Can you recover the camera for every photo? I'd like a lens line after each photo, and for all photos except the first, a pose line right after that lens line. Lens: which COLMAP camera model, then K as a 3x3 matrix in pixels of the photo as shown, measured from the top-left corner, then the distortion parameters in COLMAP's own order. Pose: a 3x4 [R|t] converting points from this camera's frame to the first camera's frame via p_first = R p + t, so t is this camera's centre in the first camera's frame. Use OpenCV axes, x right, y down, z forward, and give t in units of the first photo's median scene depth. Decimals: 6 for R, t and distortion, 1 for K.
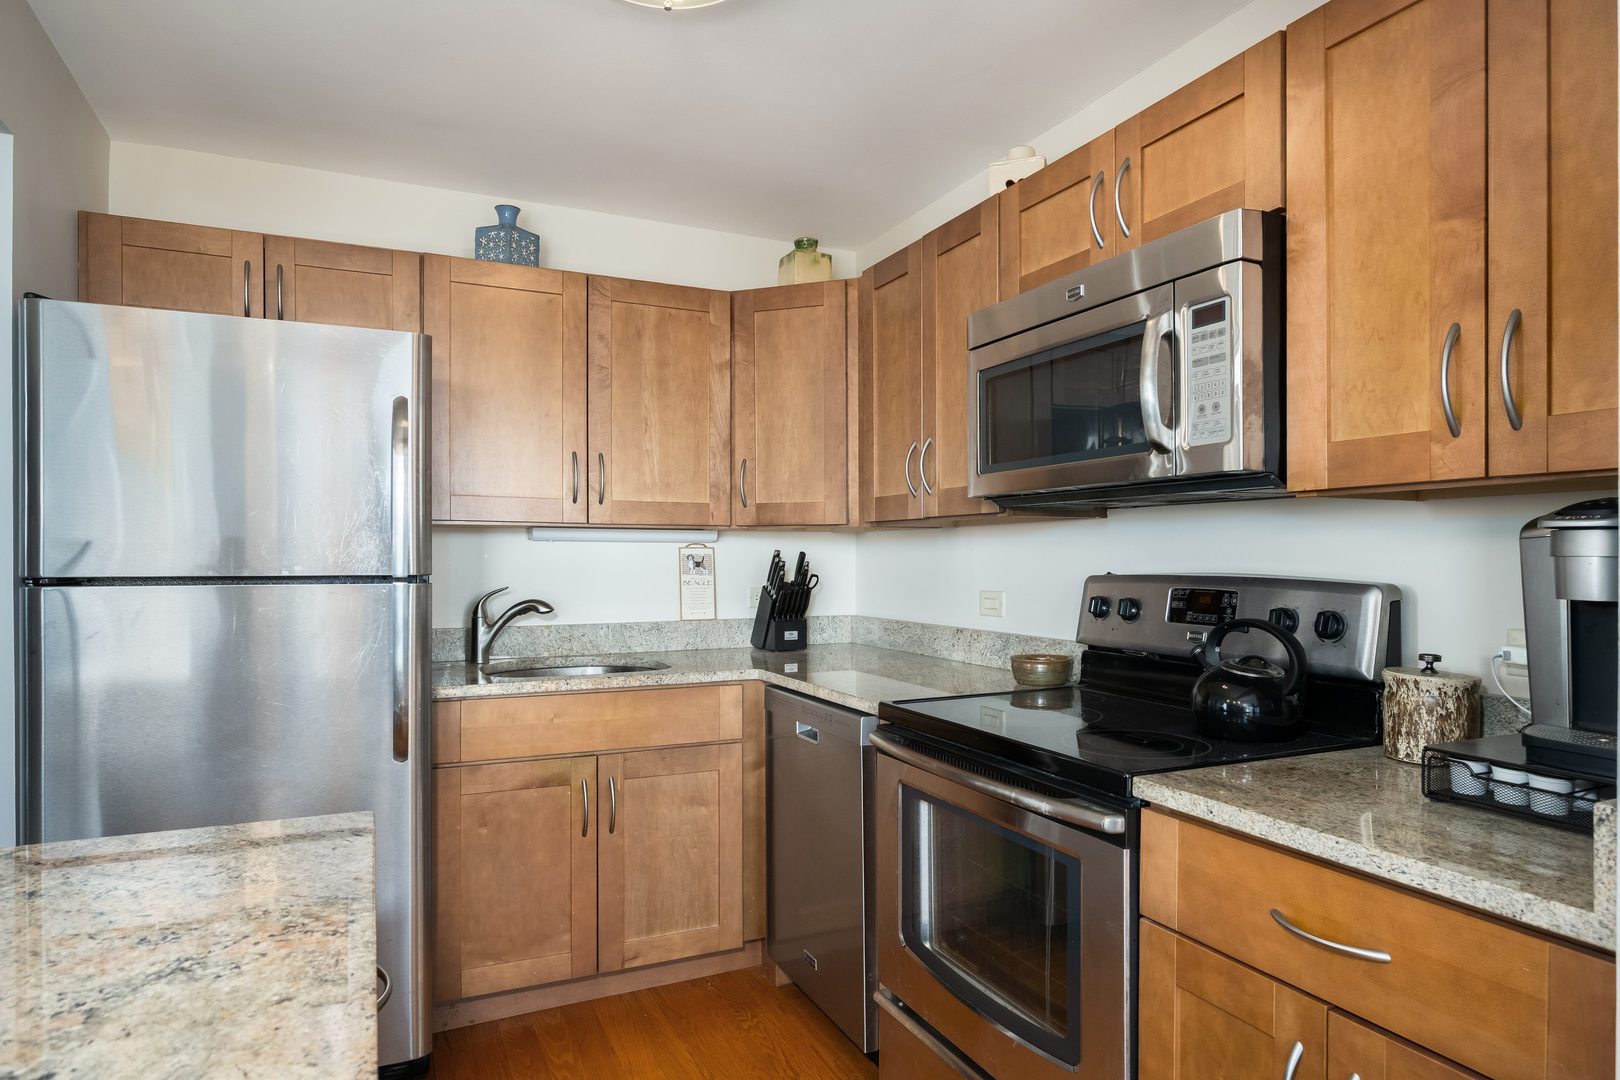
lens RADIAL K [[954.3, 0, 814.4], [0, 954.3, 559.7], [0, 0, 1]] dist [0.001490, 0.000092]
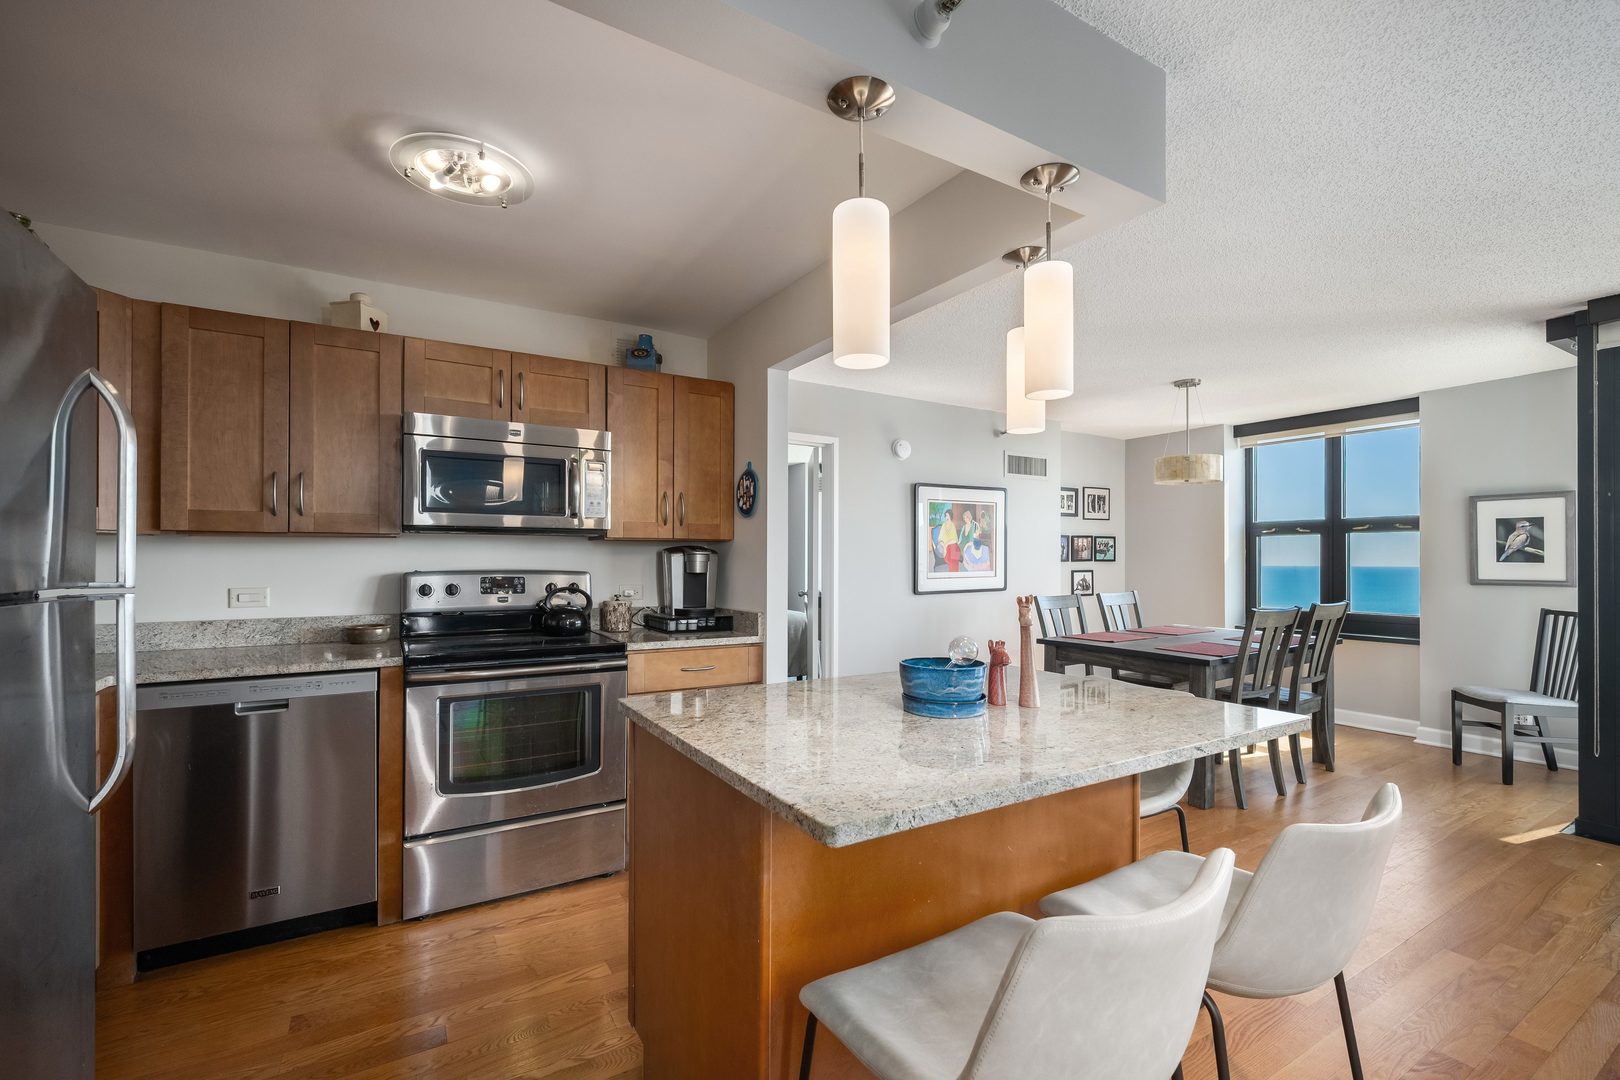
lens RADIAL K [[701.8, 0, 817.2], [0, 701.8, 555.5], [0, 0, 1]] dist [-0.002519, -0.000519]
pose [[-0.119081, 0.005844, 0.992867, -1.262671], [0.002907, 0.999980, -0.005537, -0.005563], [-0.992880, 0.002227, -0.119096, 0.523484]]
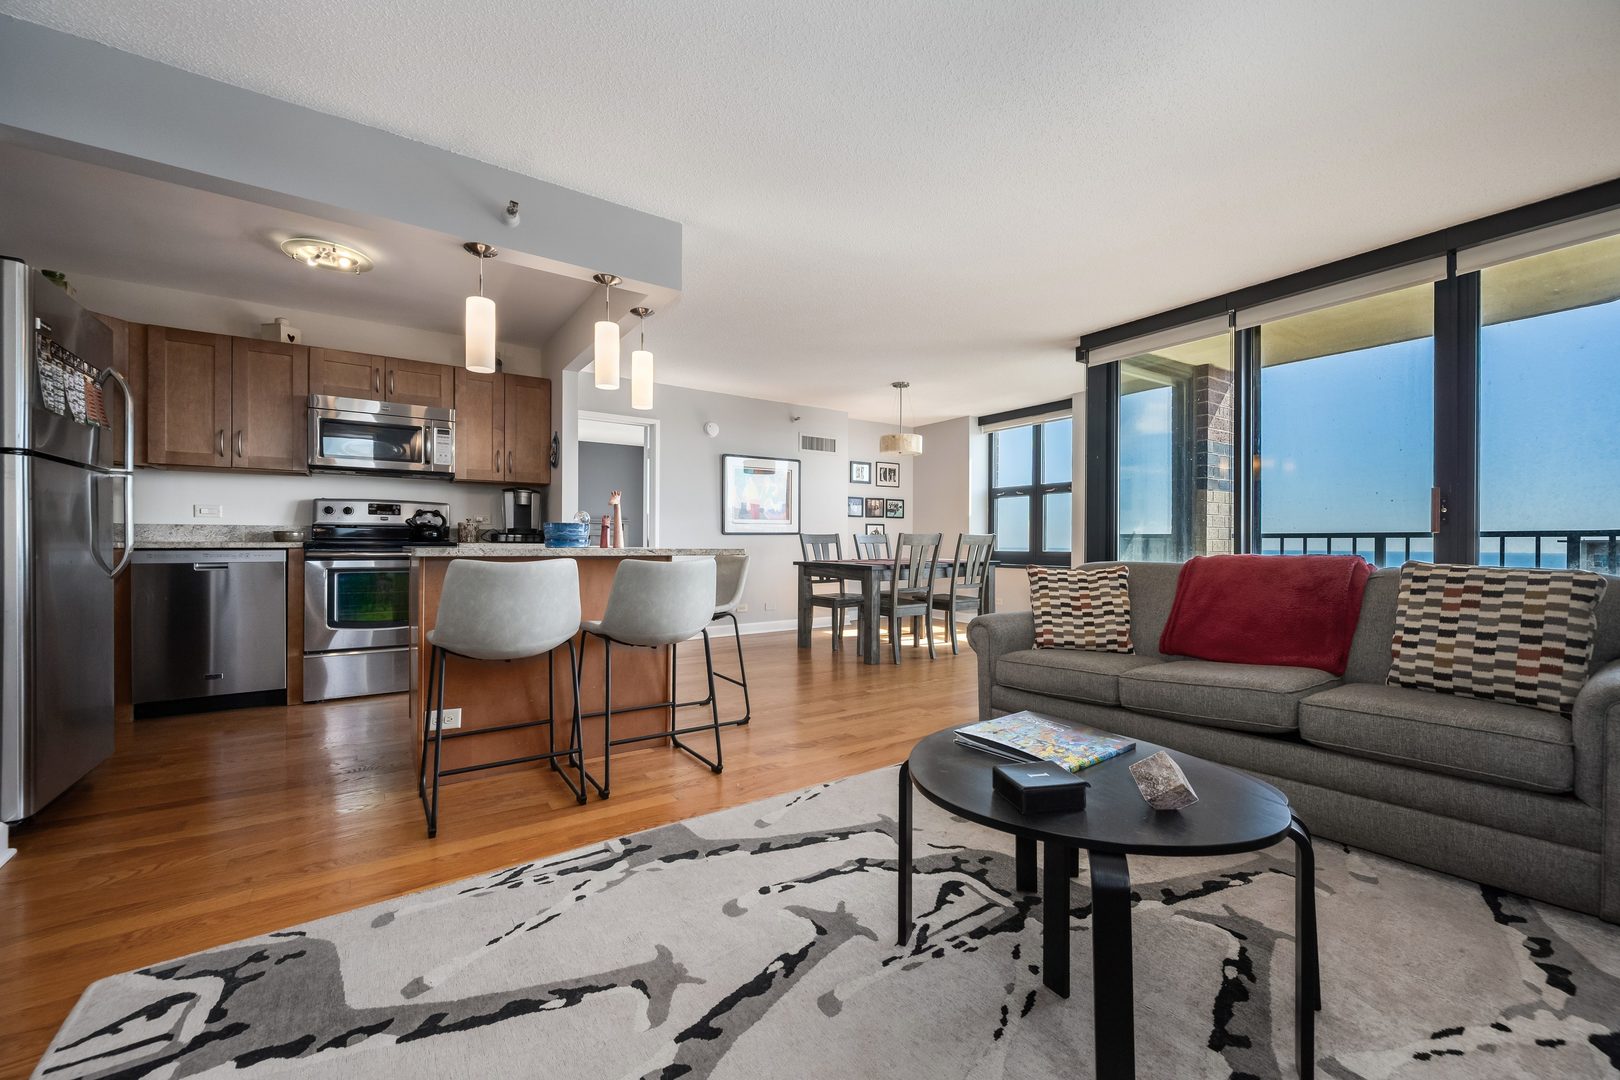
lens RADIAL K [[636.5, 0, 816.1], [0, 636.5, 544.4], [0, 0, 1]] dist [-0.002523, -0.000191]
pose [[-0.173355, -0.003770, 0.984852, -2.041218], [0.000042, 0.999993, 0.003835, 0.166783], [-0.984859, 0.000707, -0.173353, -0.058159]]
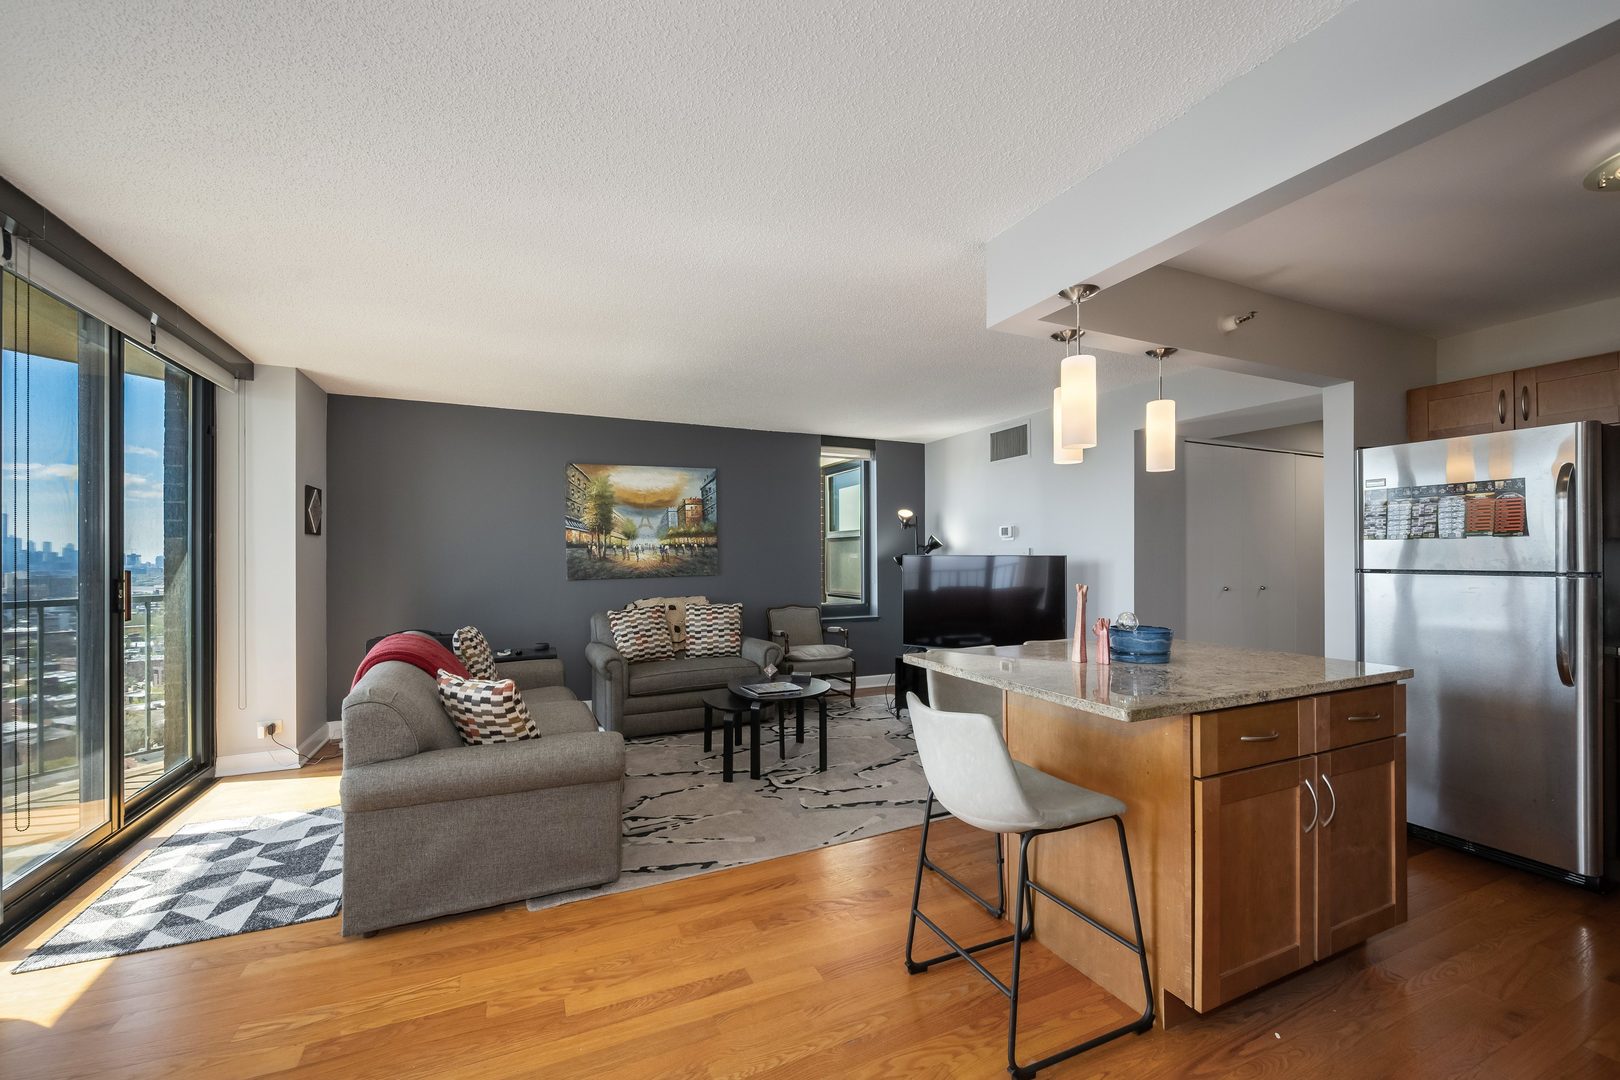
lens RADIAL K [[662.5, 0, 817.5], [0, 662.5, 553.1], [0, 0, 1]] dist [-0.000858, -0.000299]
pose [[0.002861, -0.004334, -0.999987, 0.797423], [-0.002264, 0.999988, -0.004340, -0.009596], [0.999993, 0.002276, 0.002851, -0.330579]]
